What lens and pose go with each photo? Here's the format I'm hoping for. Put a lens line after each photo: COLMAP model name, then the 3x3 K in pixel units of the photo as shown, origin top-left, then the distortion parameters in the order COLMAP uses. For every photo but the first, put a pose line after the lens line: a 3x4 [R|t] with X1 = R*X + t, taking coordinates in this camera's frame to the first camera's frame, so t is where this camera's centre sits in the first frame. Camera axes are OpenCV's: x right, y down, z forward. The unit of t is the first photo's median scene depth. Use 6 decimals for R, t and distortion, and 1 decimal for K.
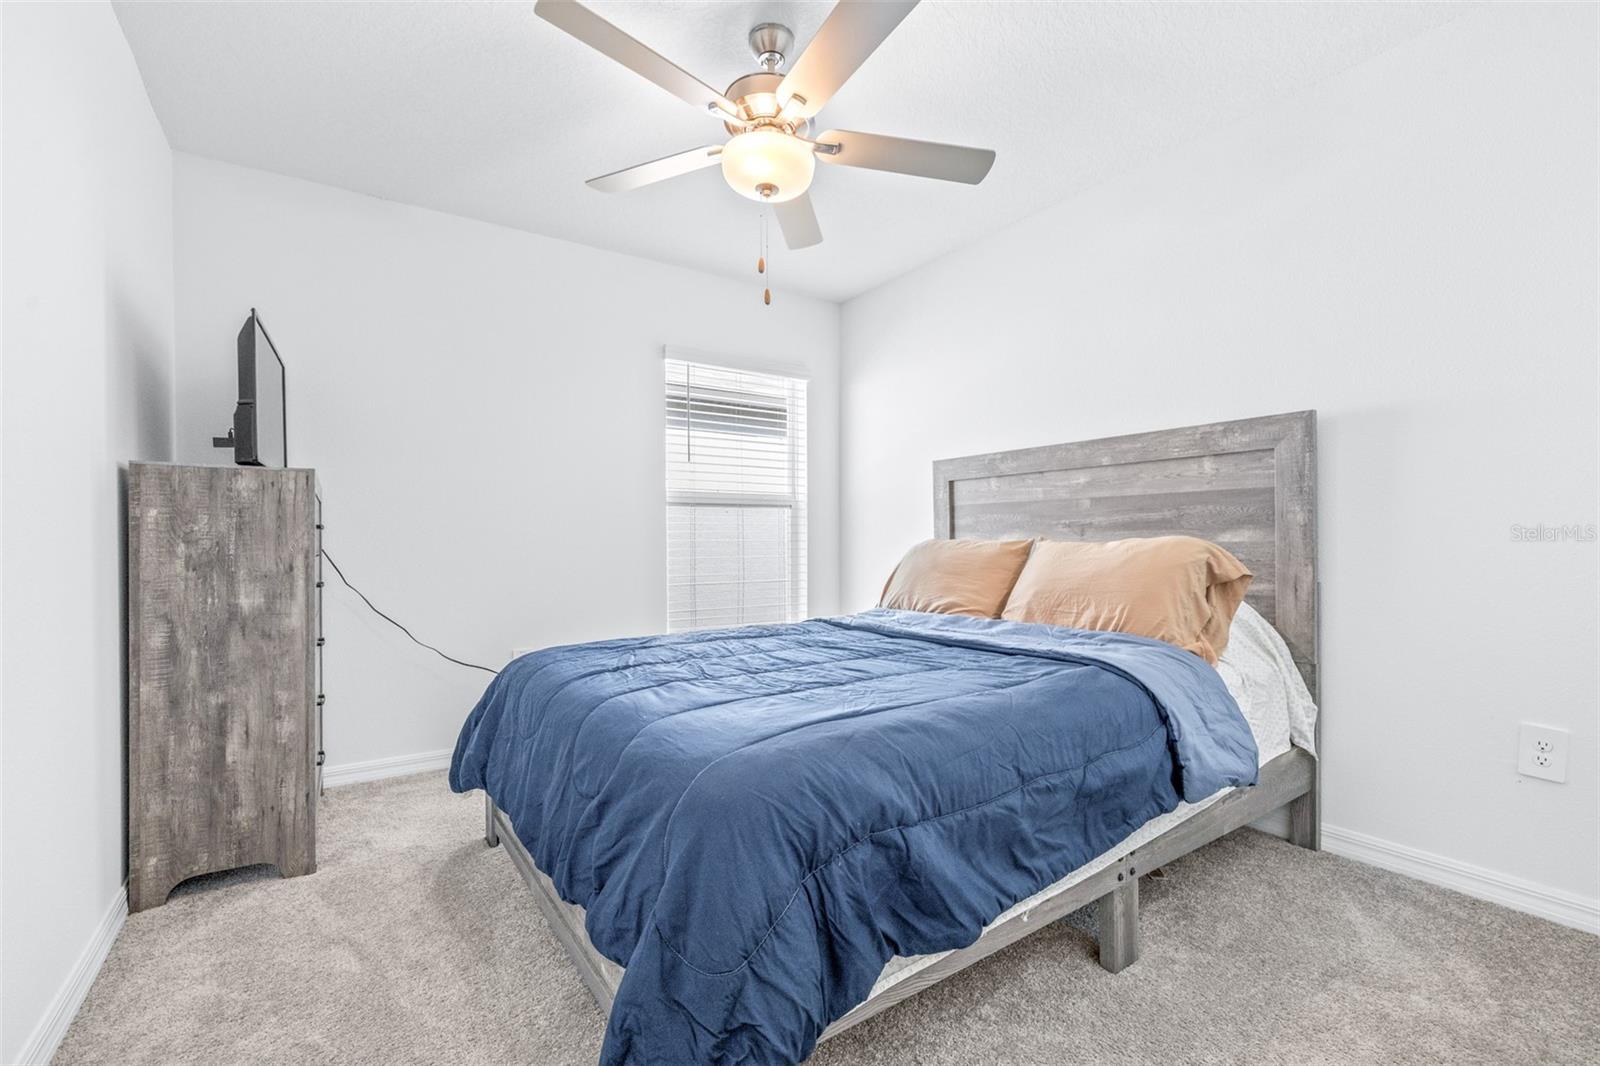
lens RADIAL K [[689.6, 0, 799.0], [0, 689.6, 537.6], [0, 0, 1]] dist [0.000700, -0.000709]
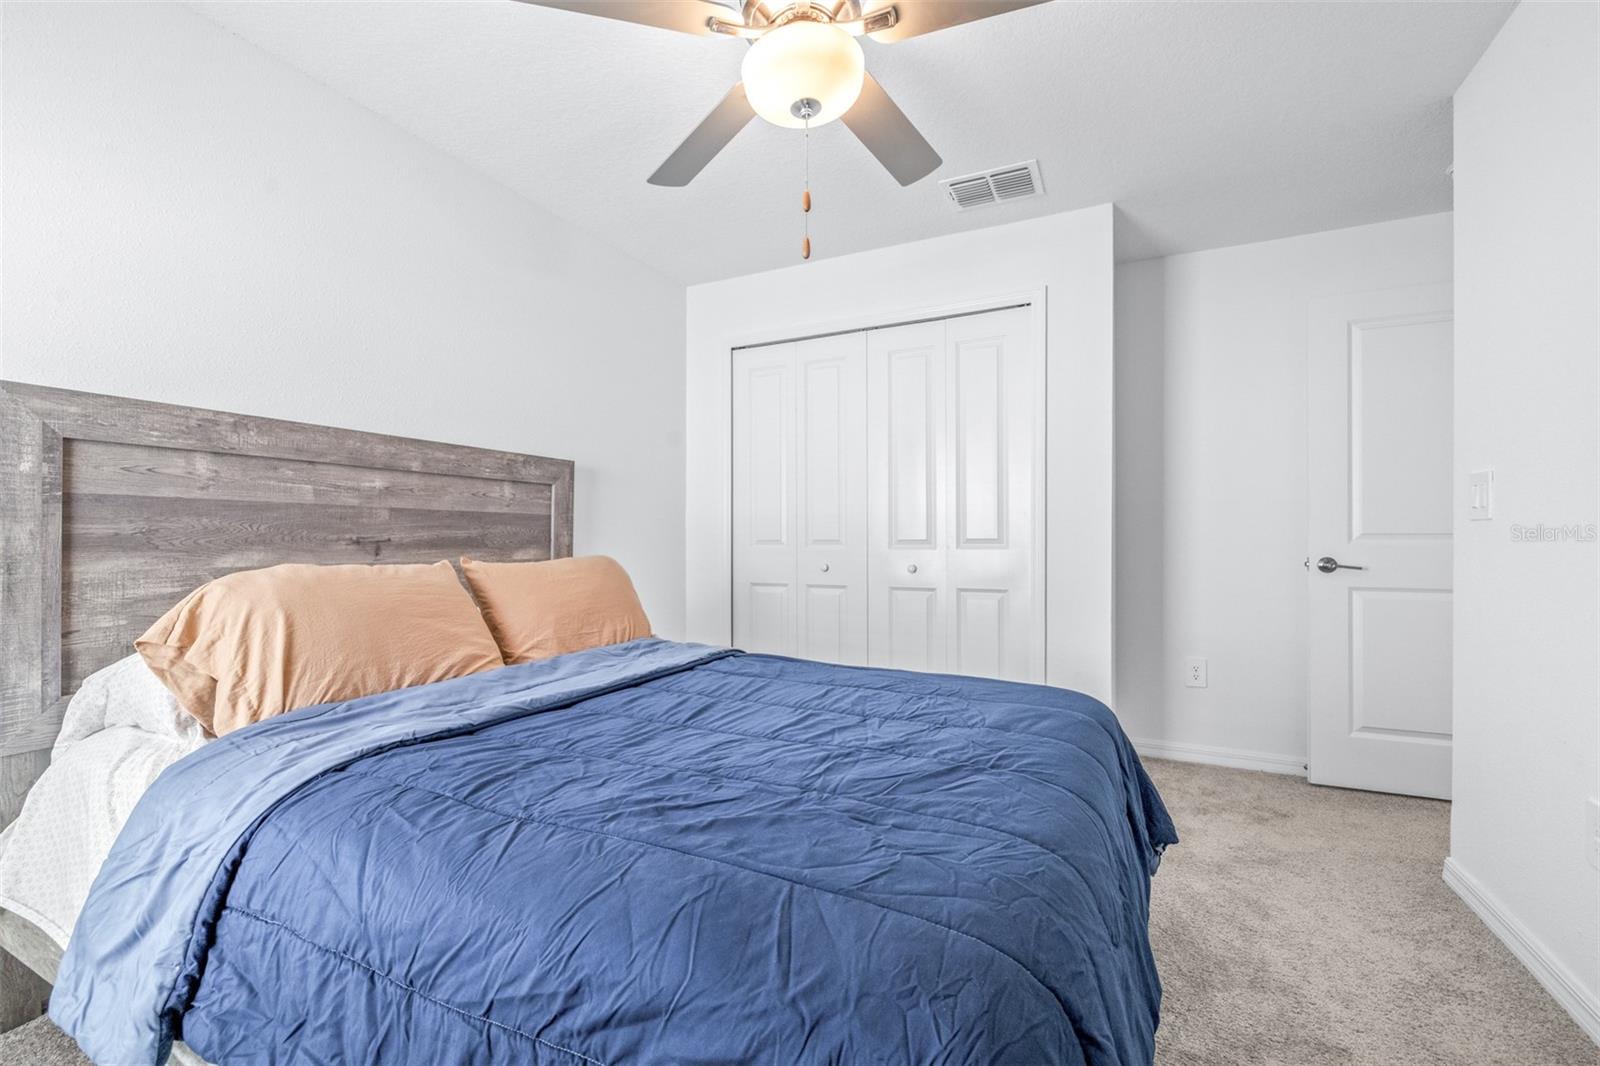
lens RADIAL K [[689.6, 0, 794.2], [0, 689.6, 533.0], [0, 0, 1]] dist [0.000700, -0.000709]
pose [[-0.500665, 0.018041, 0.865453, -0.492380], [0.003708, 0.999818, -0.018697, -0.012240], [-0.865633, -0.006152, -0.500641, 0.990064]]
